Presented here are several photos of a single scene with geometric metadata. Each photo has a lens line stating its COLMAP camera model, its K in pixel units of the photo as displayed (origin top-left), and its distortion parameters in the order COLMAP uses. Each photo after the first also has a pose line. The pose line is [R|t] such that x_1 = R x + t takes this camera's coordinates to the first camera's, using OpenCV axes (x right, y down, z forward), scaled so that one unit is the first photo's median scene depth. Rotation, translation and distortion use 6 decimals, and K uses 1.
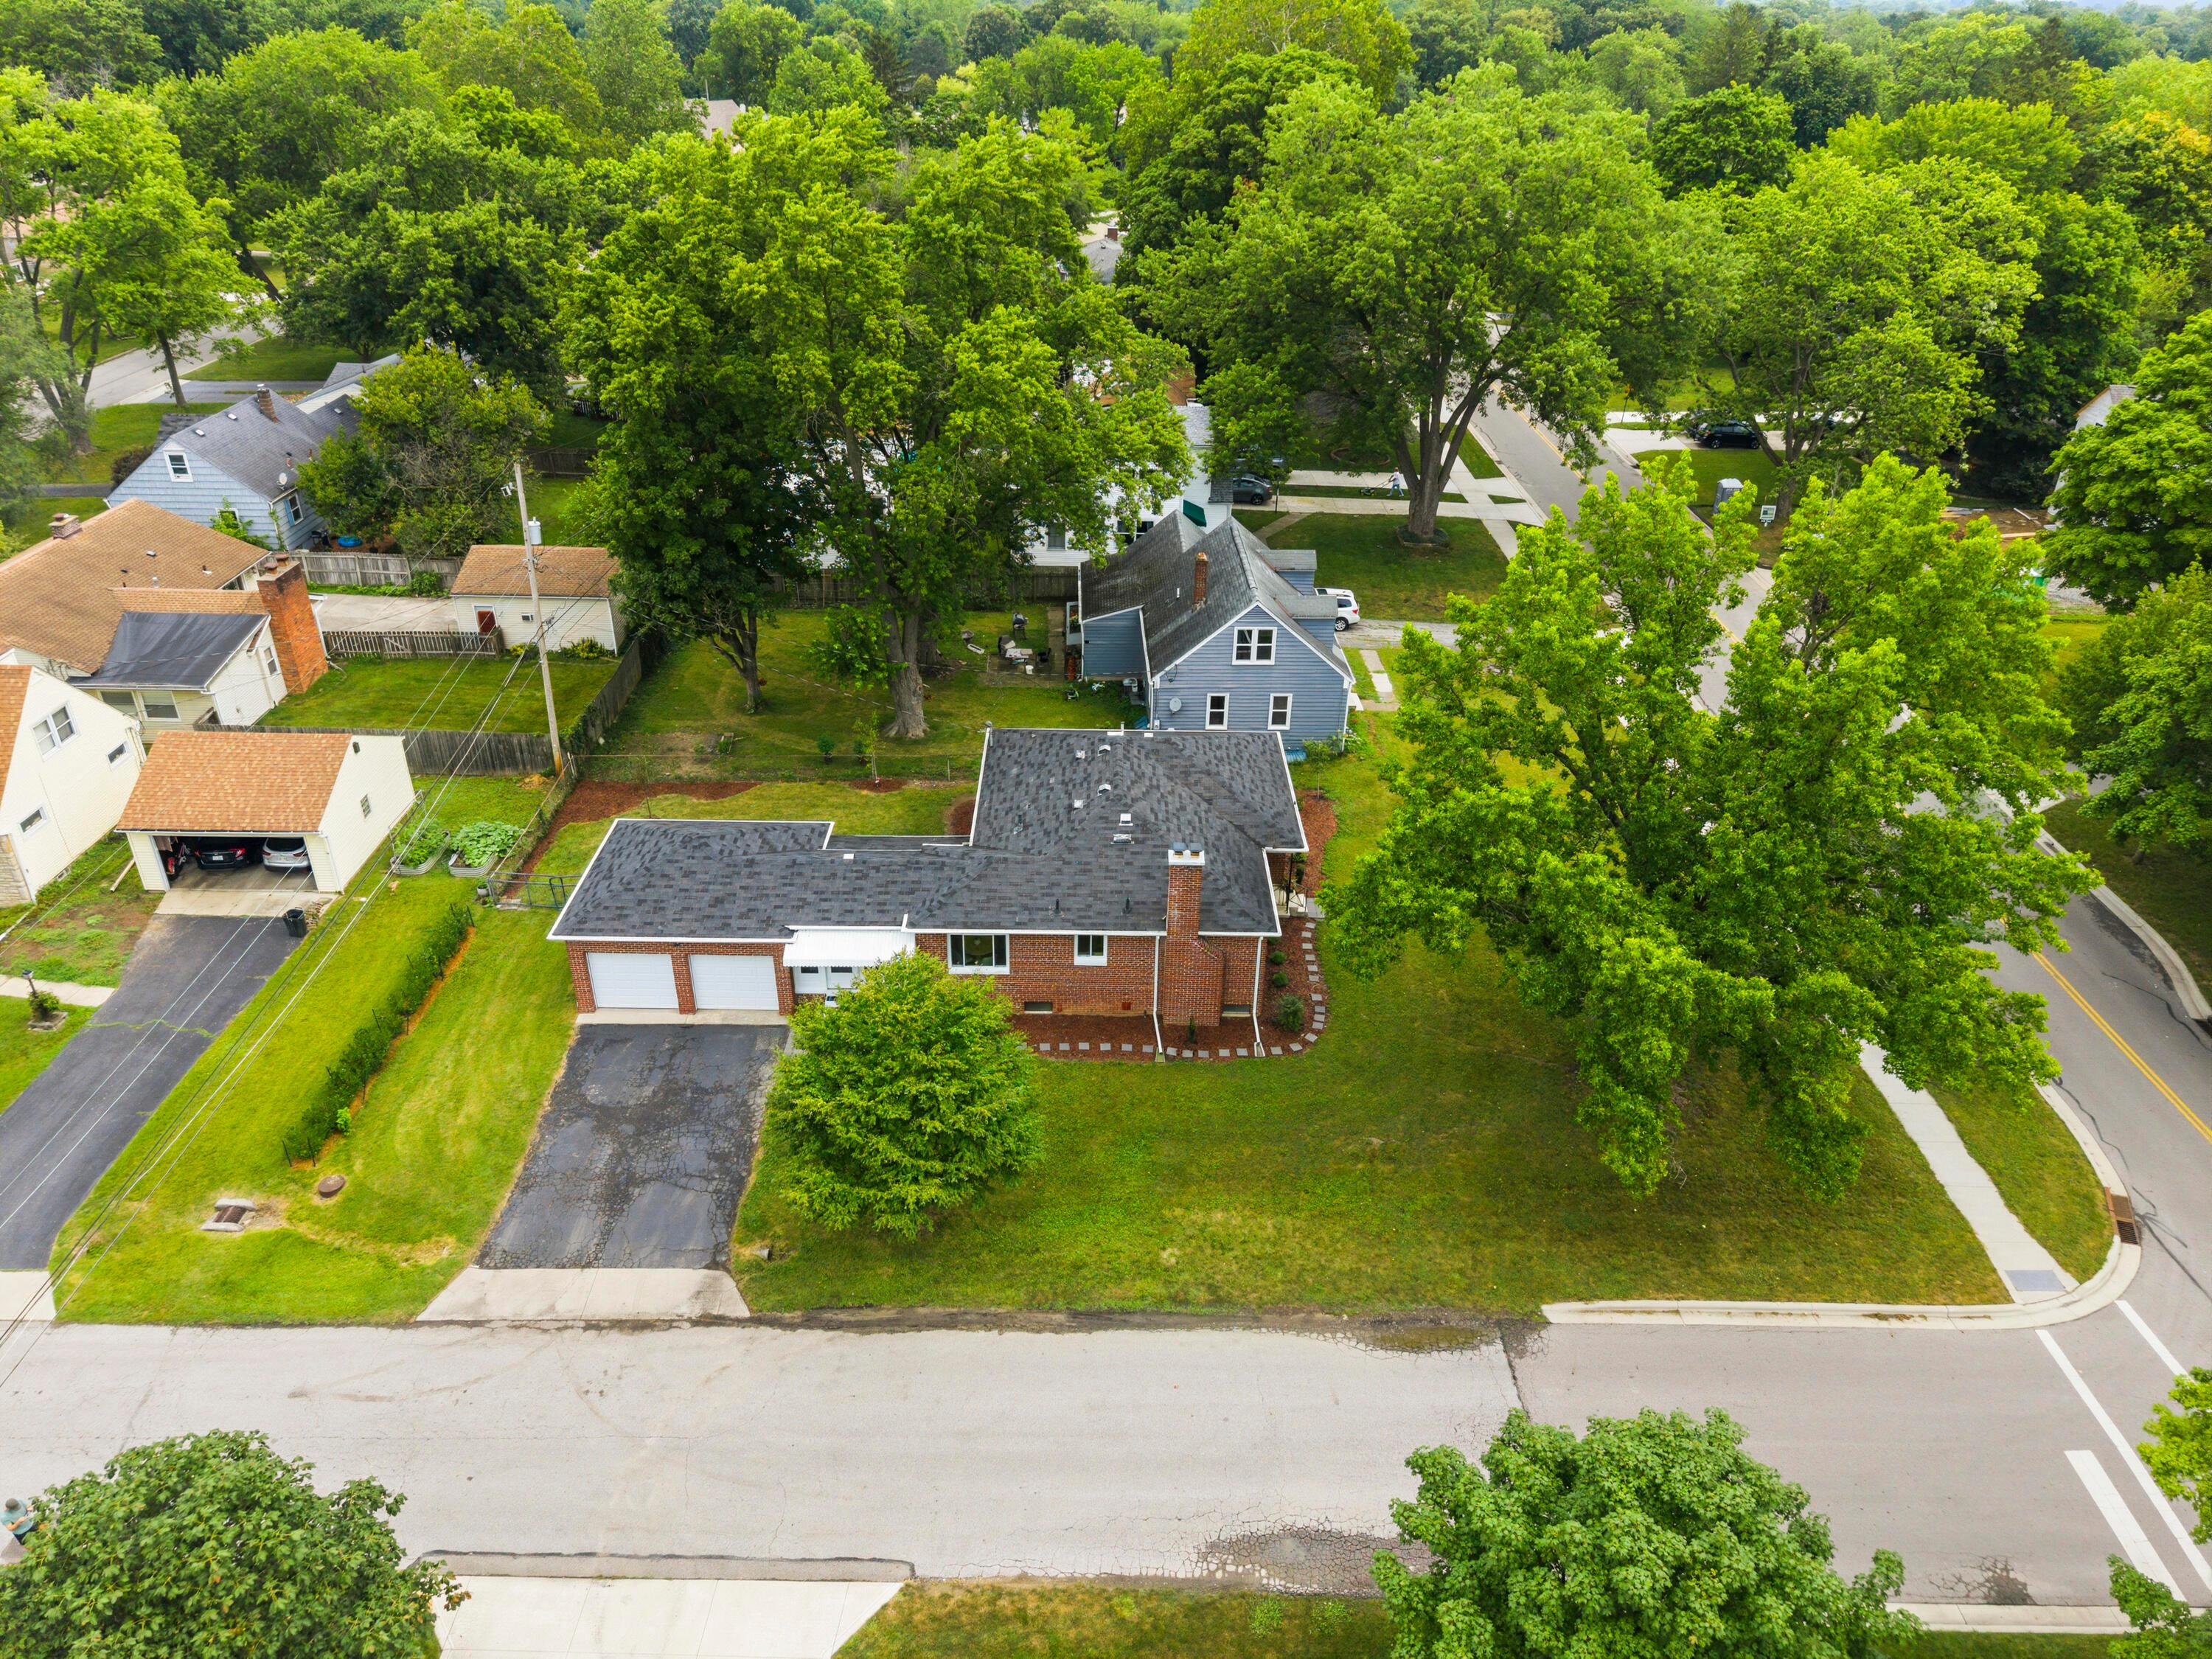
lens RADIAL K [[1475.3, 0, 1106.0], [0, 1475.3, 829.5], [0, 0, 1]] dist [0.024241, -0.025940]
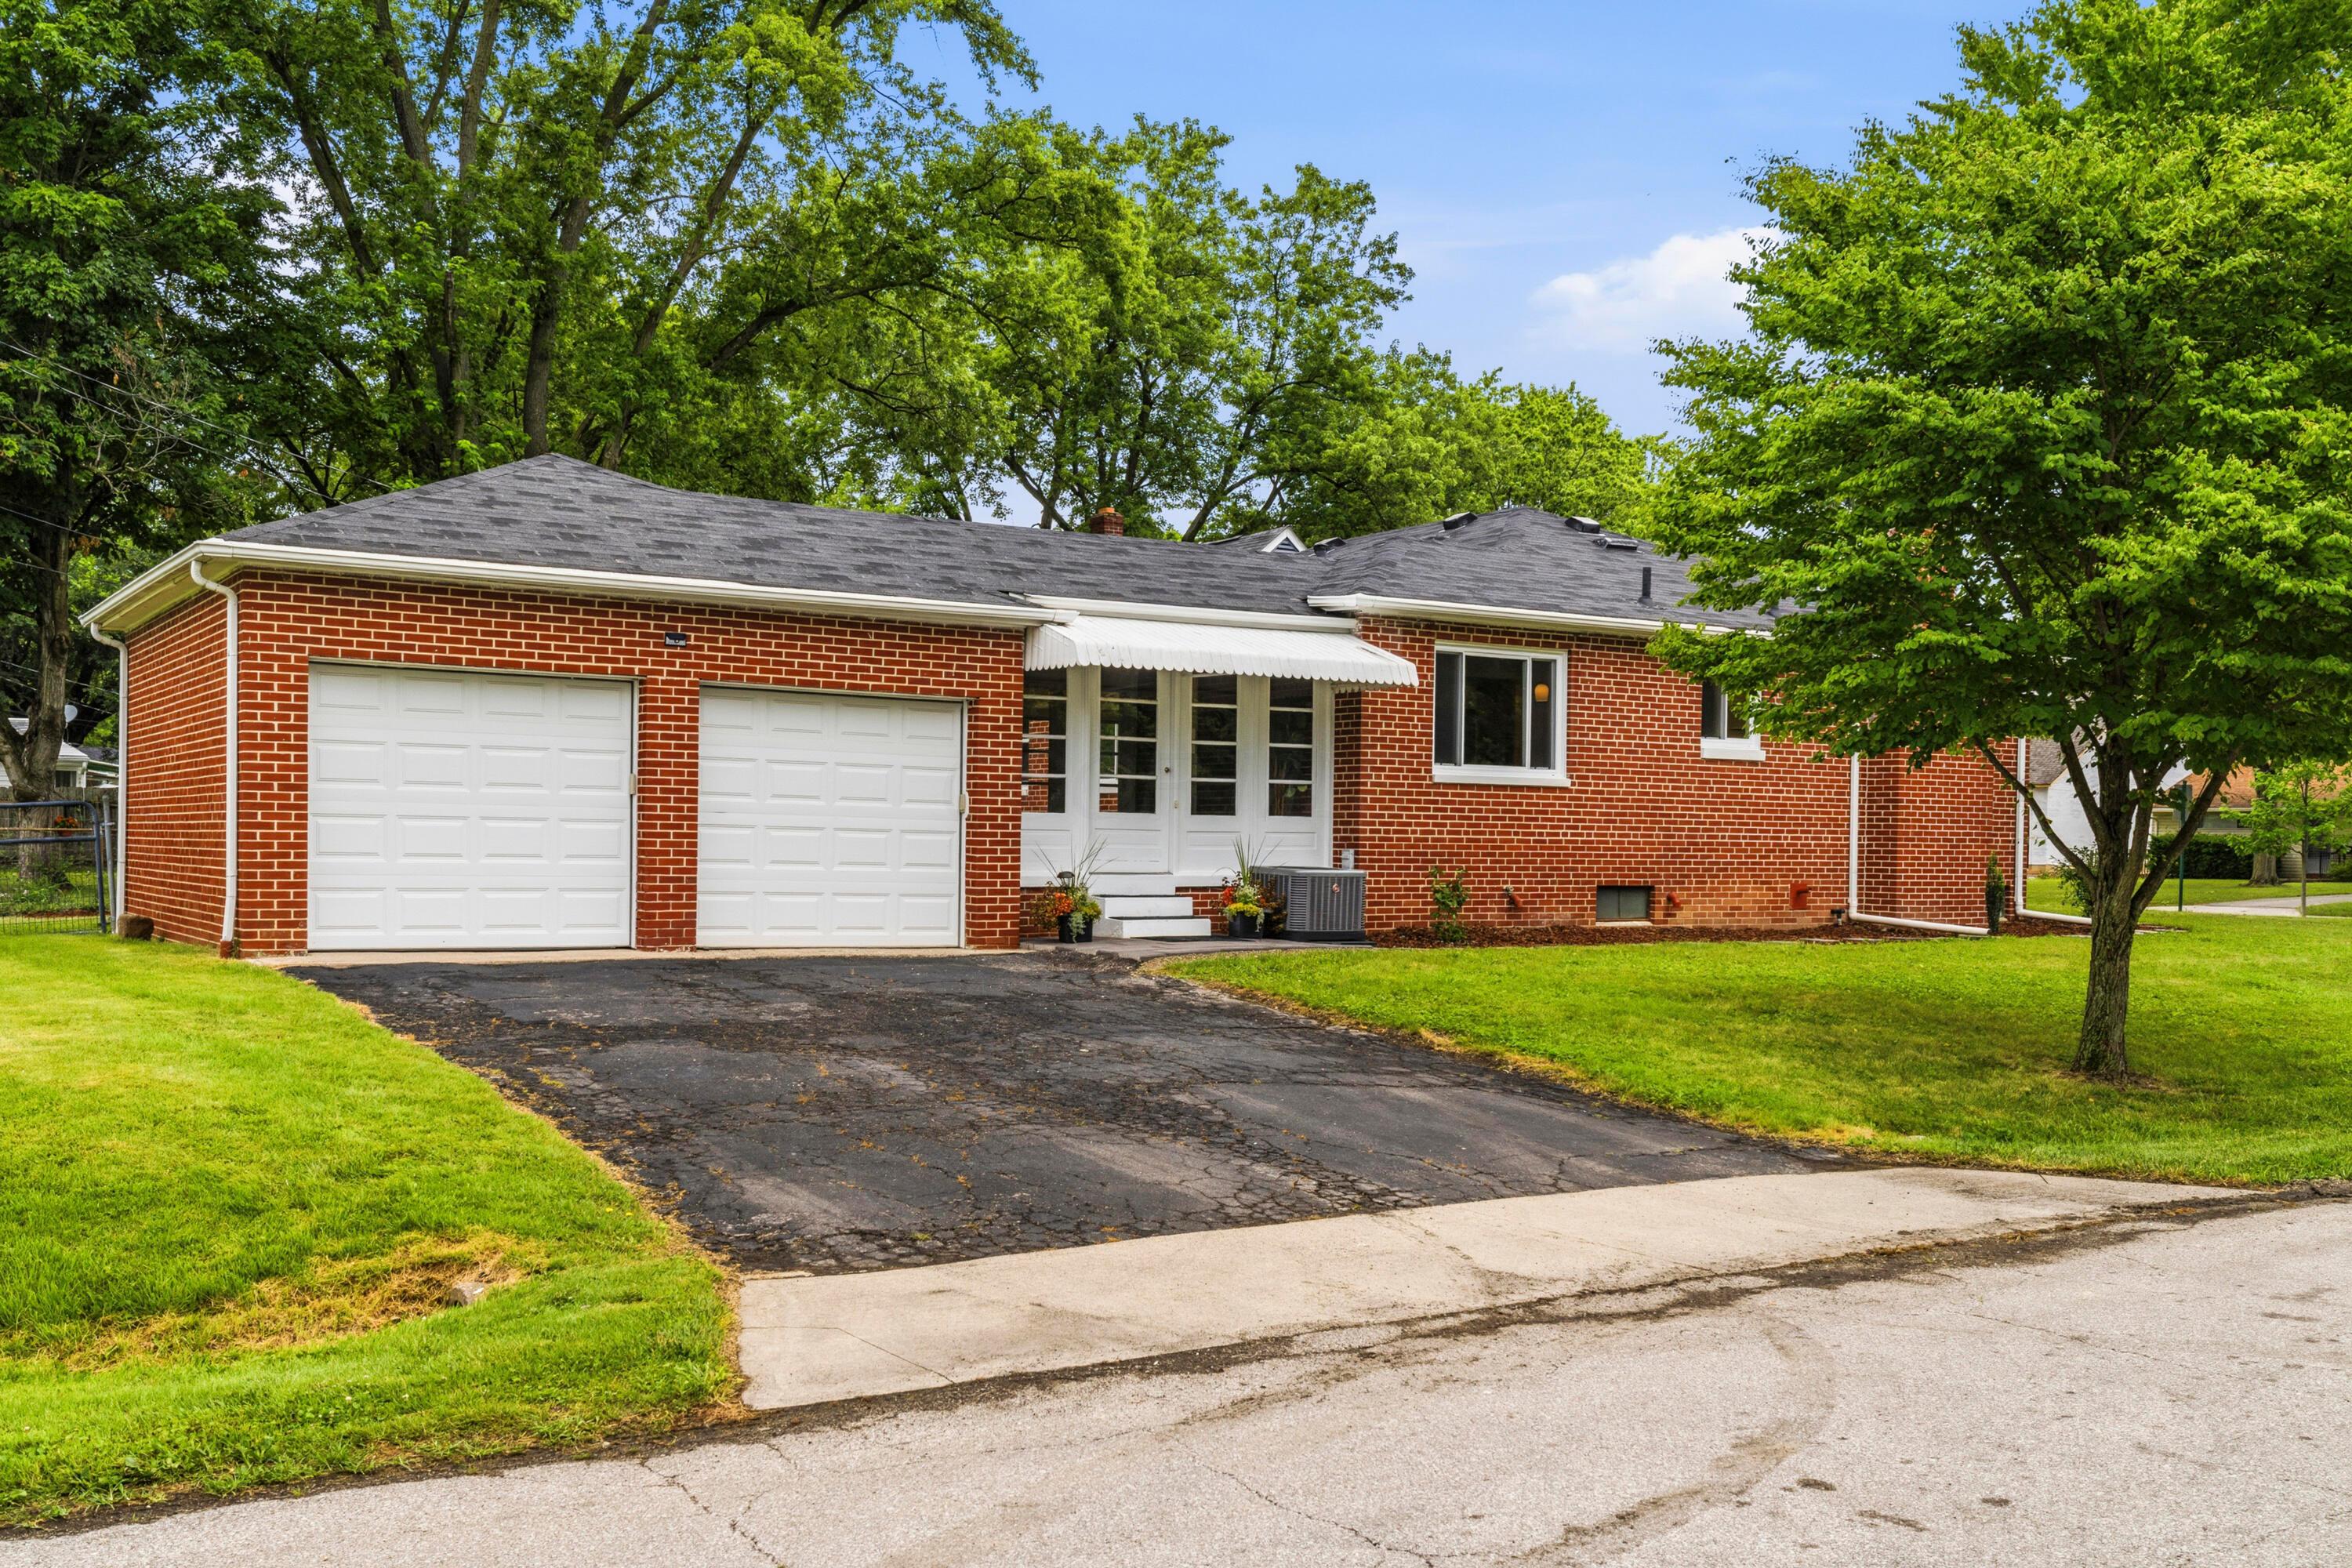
lens RADIAL K [[2150.7, 0, 1174.2], [0, 2150.7, 884.9], [0, 0, 1]] dist [0.005813, 0.006369]
pose [[0.841776, -0.012625, 0.539680, -0.448105], [0.264446, 0.881201, -0.391860, 0.313121], [-0.470619, 0.472574, 0.745112, 0.711486]]
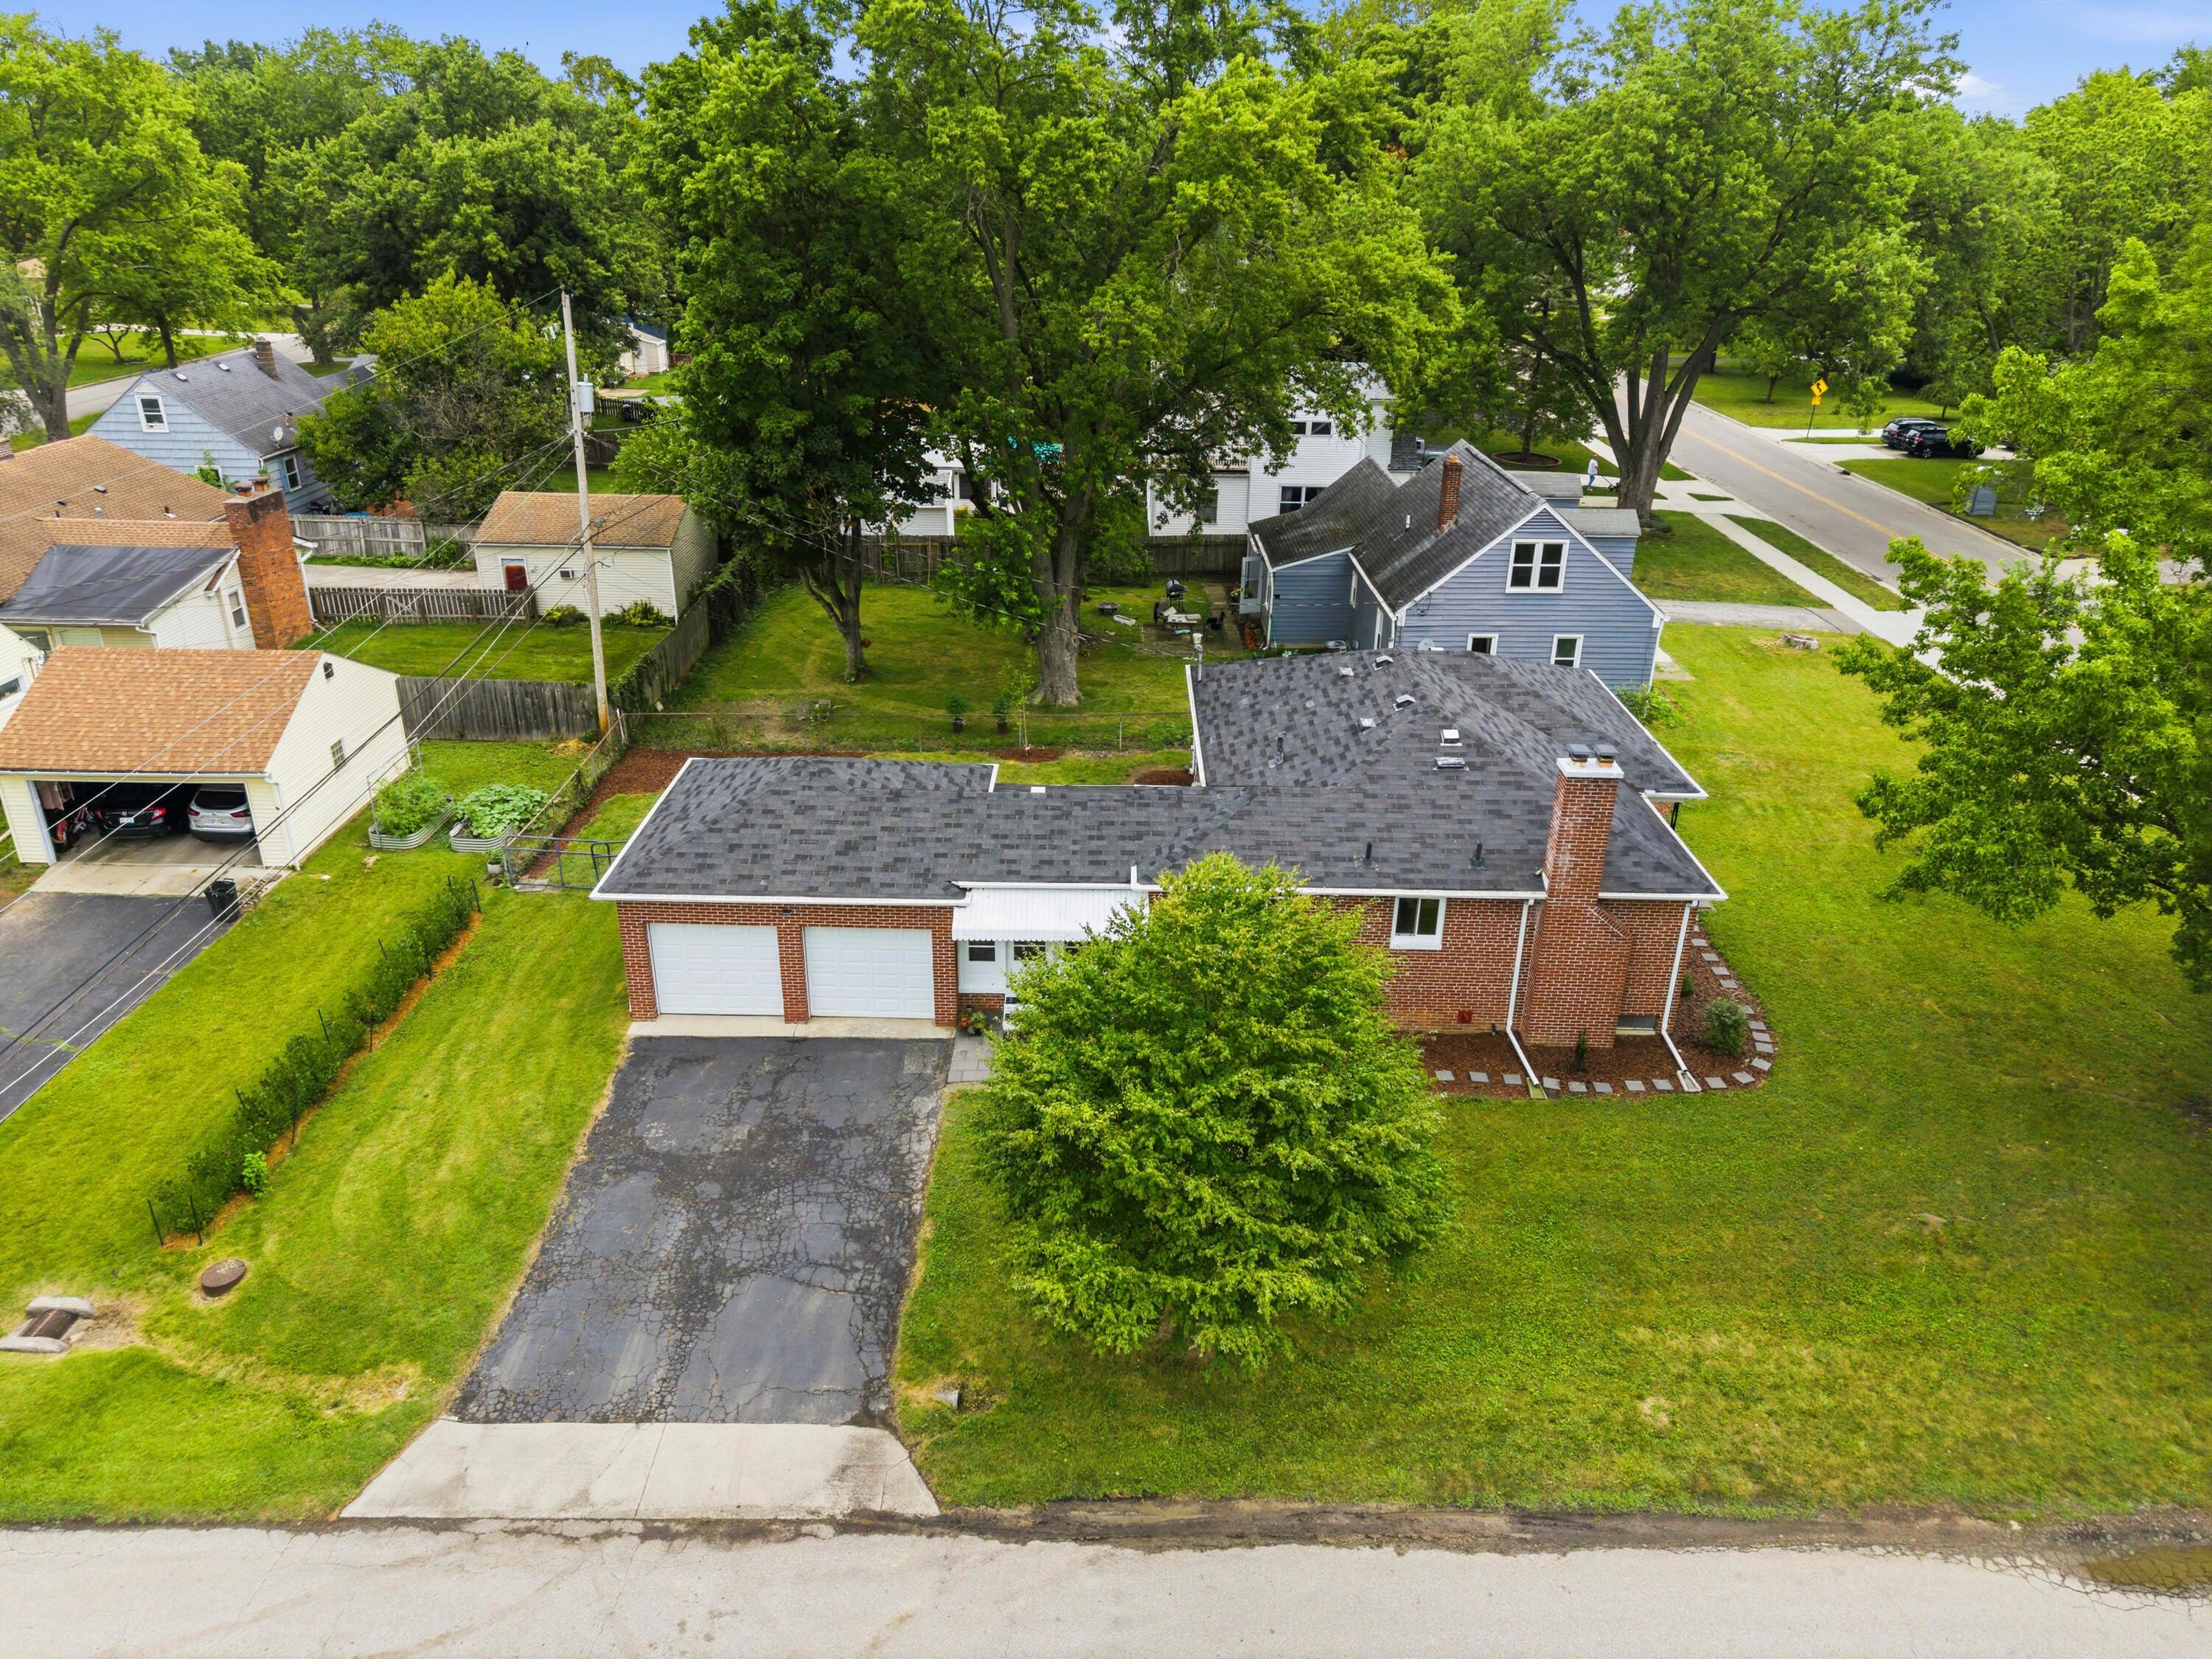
lens RADIAL K [[1475.3, 0, 1106.0], [0, 1475.3, 829.5], [0, 0, 1]] dist [0.024241, -0.025940]
pose [[0.999915, 0.002570, -0.012786, -0.146774], [-0.003750, 0.995646, -0.093145, 0.106880], [0.012491, 0.093185, 0.995570, 0.363465]]
